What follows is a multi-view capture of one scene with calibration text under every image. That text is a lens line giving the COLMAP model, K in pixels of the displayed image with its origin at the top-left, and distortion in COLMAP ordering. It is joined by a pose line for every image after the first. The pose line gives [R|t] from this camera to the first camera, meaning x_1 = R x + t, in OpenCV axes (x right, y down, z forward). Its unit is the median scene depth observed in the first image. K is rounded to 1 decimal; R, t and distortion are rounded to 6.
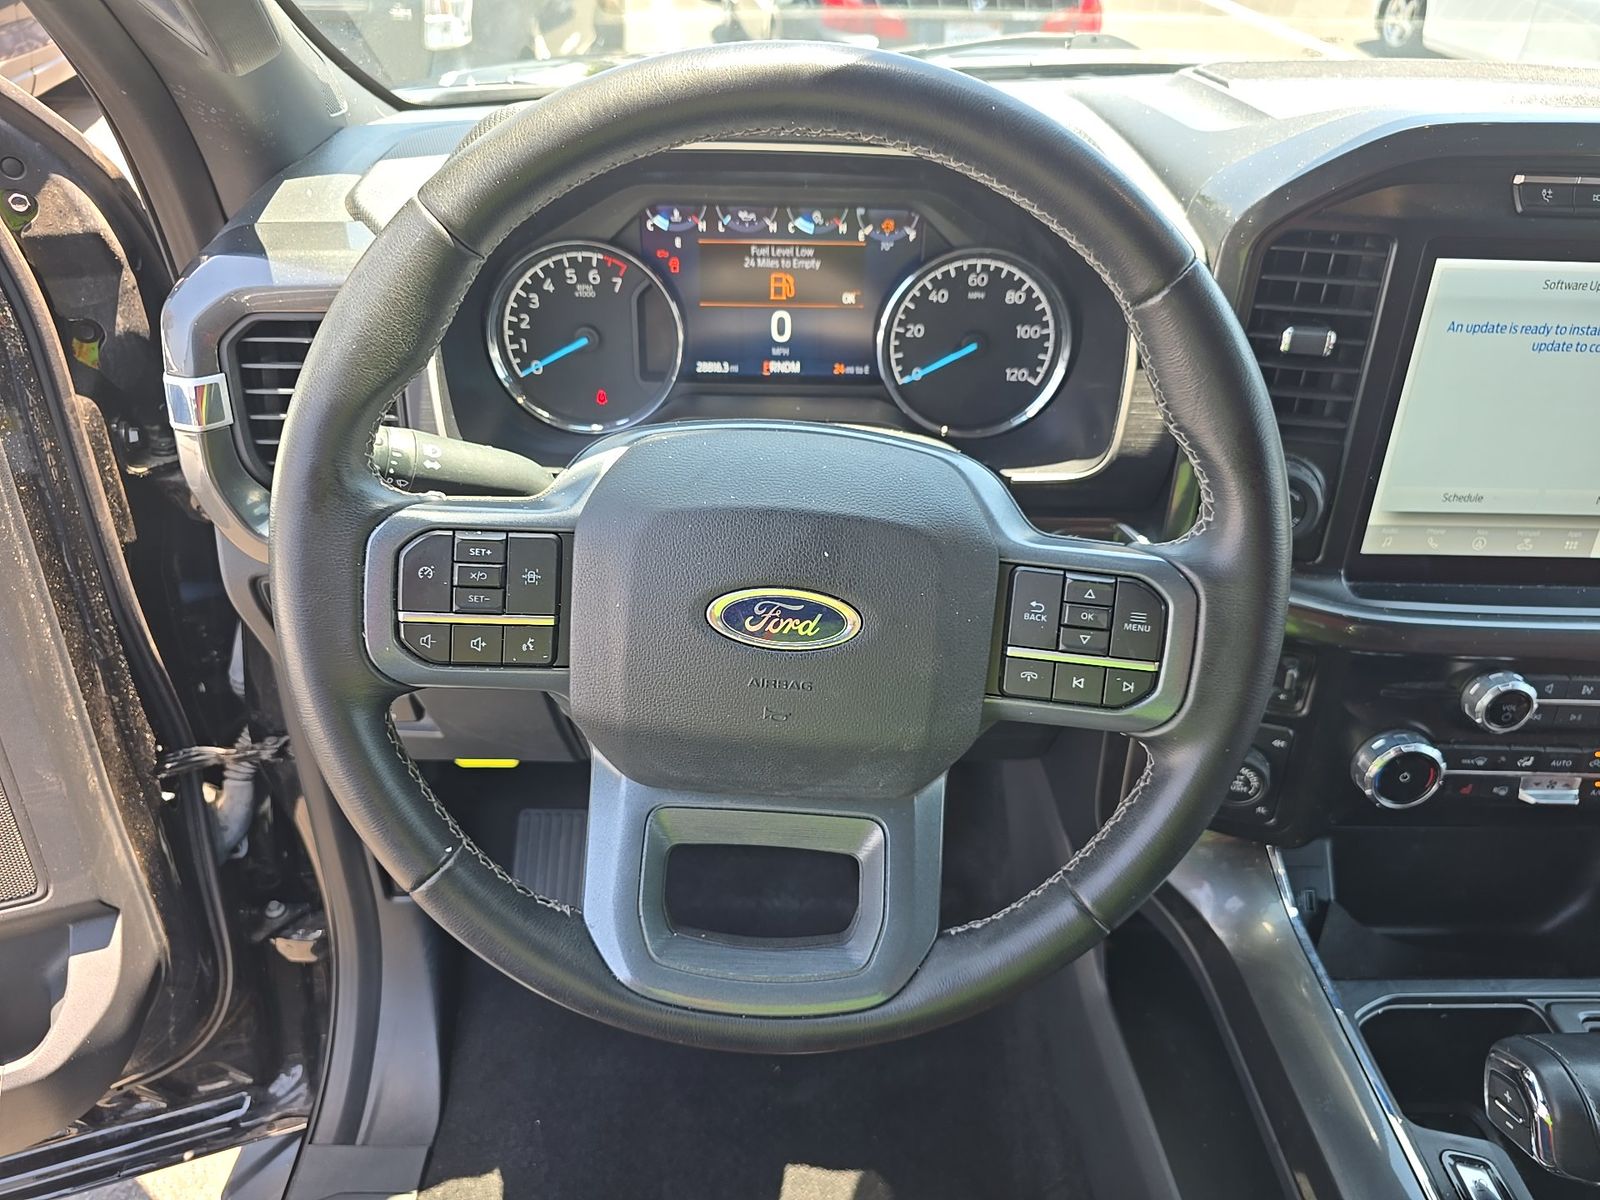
lens RADIAL K [[1079.3, 0, 793.3], [0, 1079.3, 589.6], [0, 0, 1]] dist [0.030047, -0.023463]
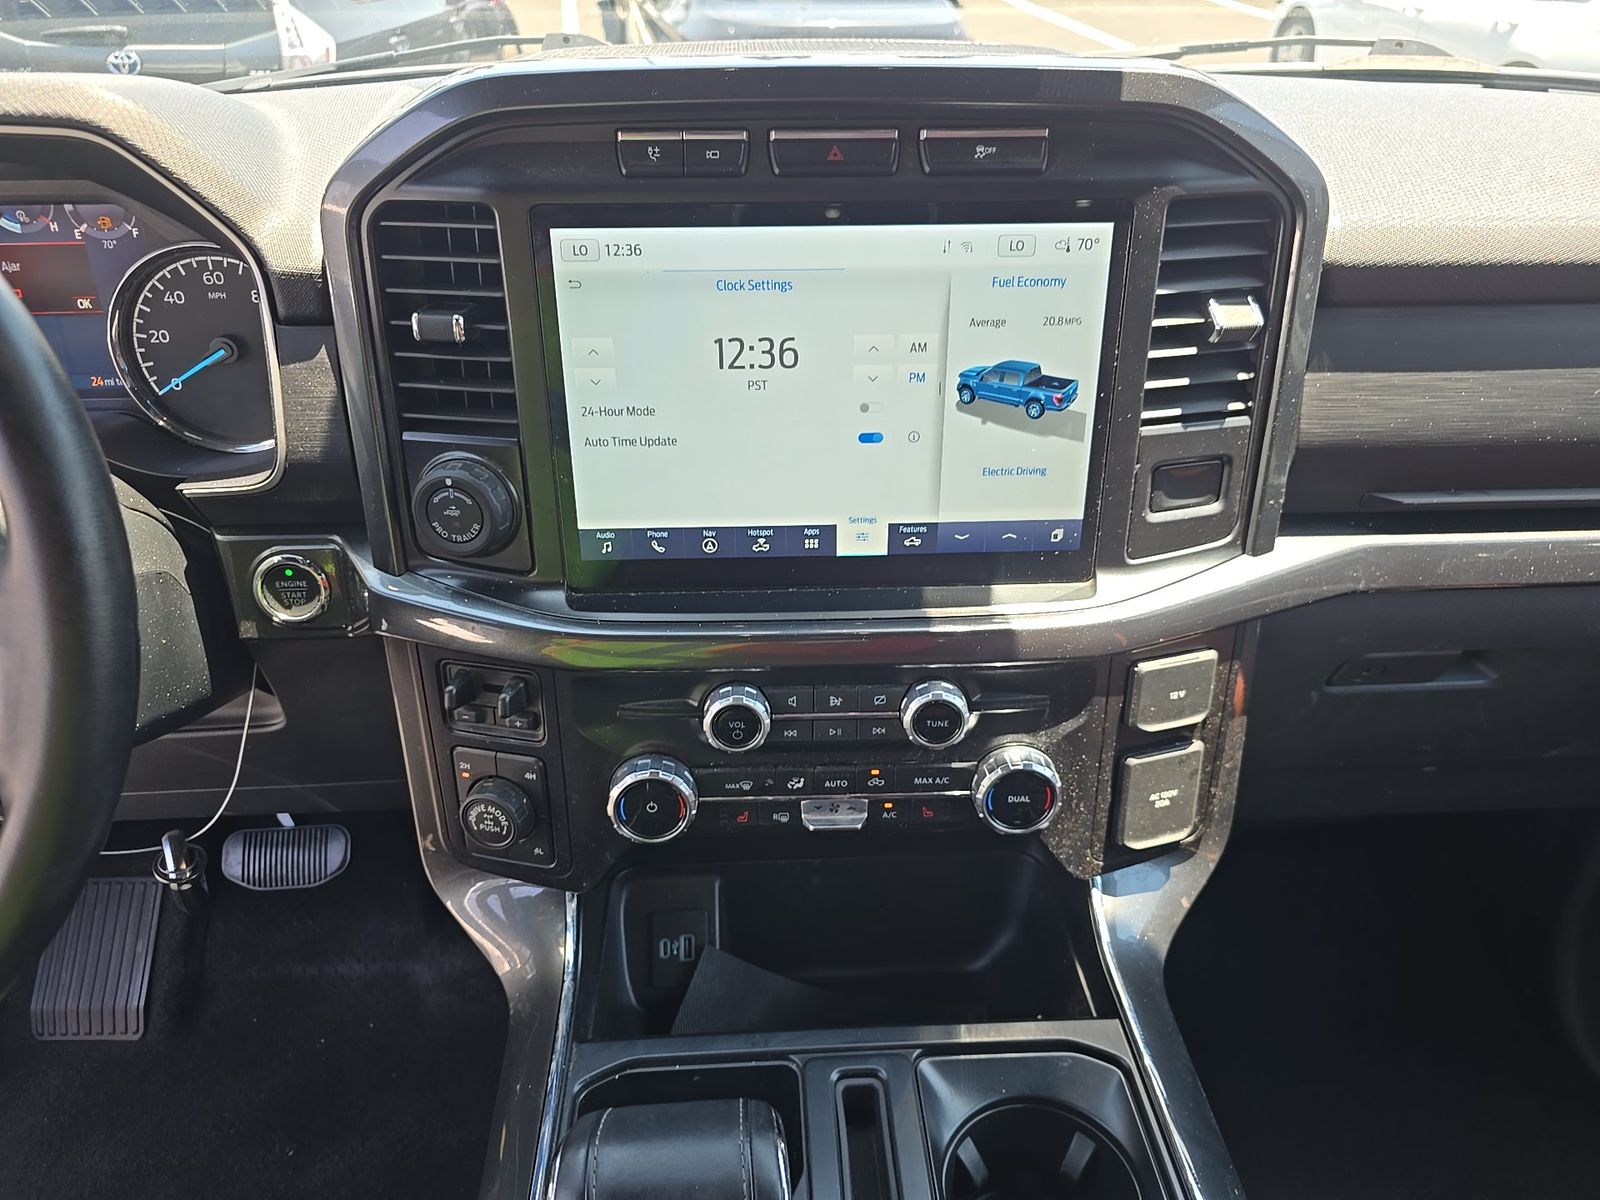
lens RADIAL K [[1079.3, 0, 790.2], [0, 1079.3, 586.4], [0, 0, 1]] dist [0.030047, -0.023463]
pose [[0.999064, -0.042268, 0.009215, 0.636291], [0.042604, 0.998290, -0.040016, 0.029007], [-0.007507, 0.040371, 0.999157, 0.095802]]
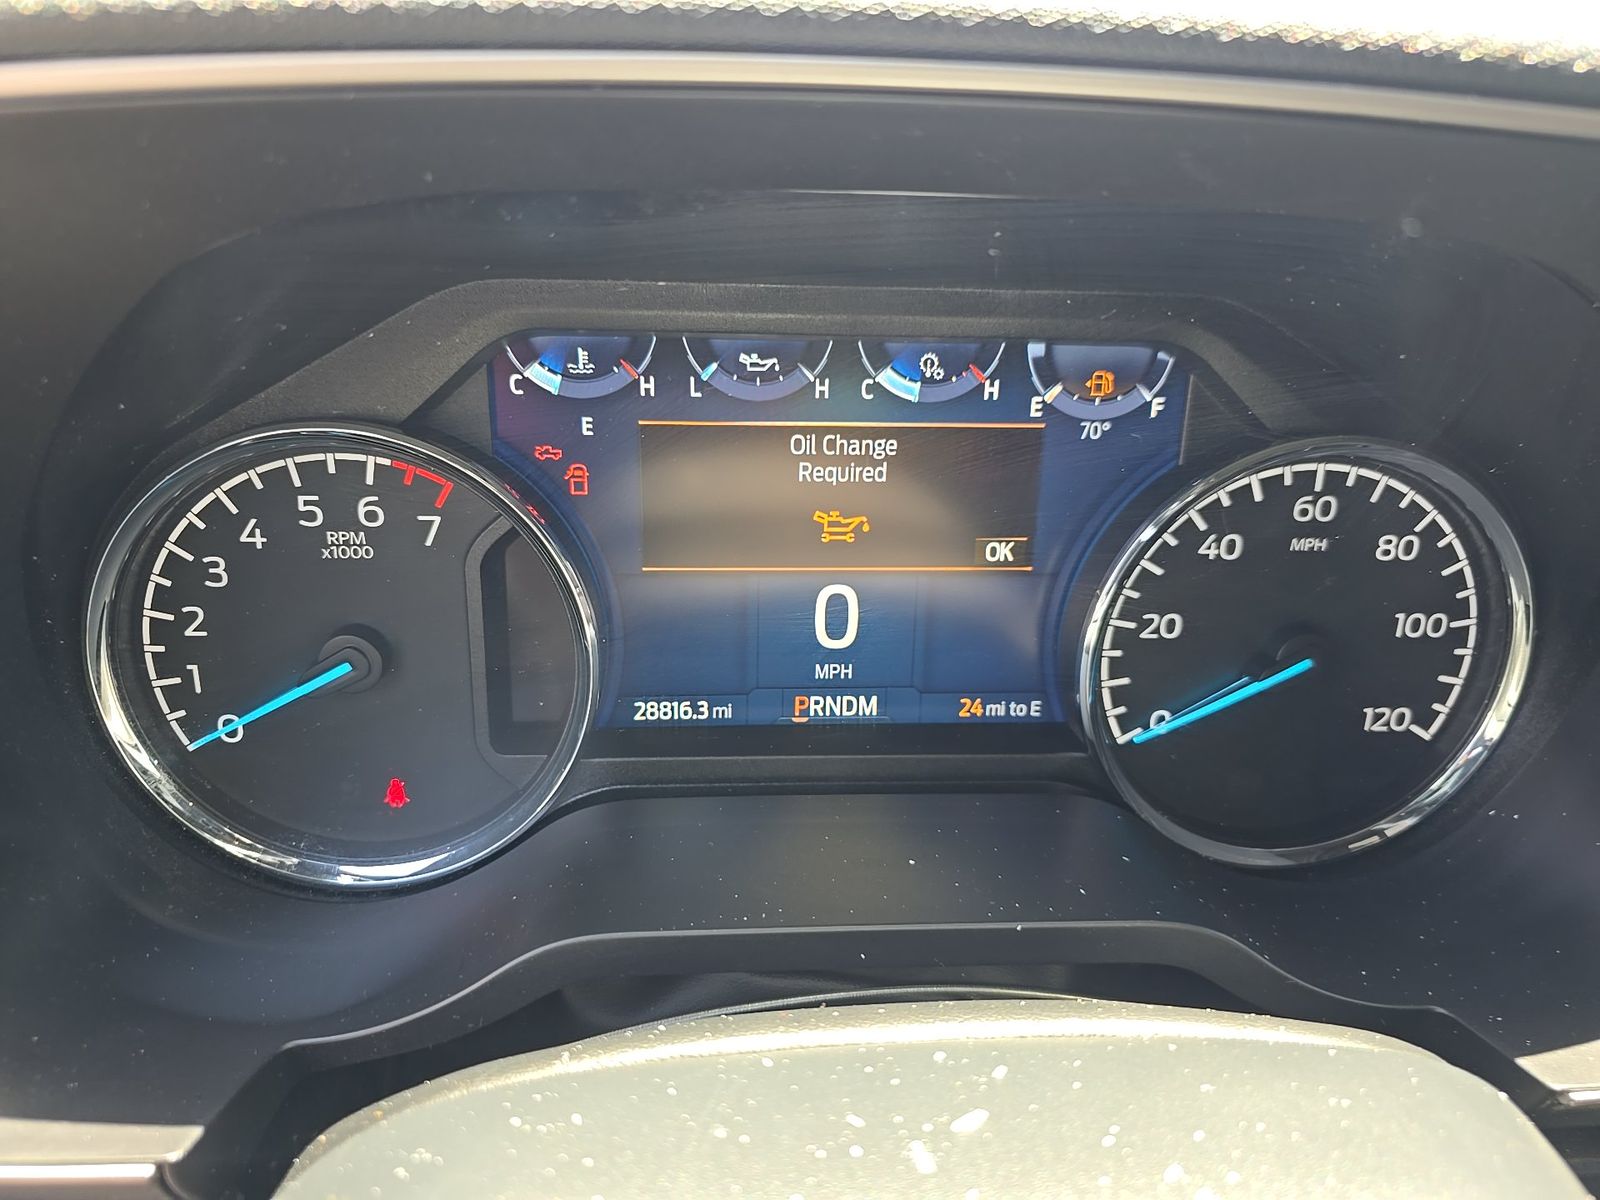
lens RADIAL K [[1079.3, 0, 797.3], [0, 1079.3, 603.8], [0, 0, 1]] dist [0.030047, -0.023463]
pose [[0.998607, -0.013410, 0.051025, -0.049628], [0.020683, 0.989246, -0.144794, -0.194562], [-0.048535, 0.145648, 0.988145, 0.605713]]
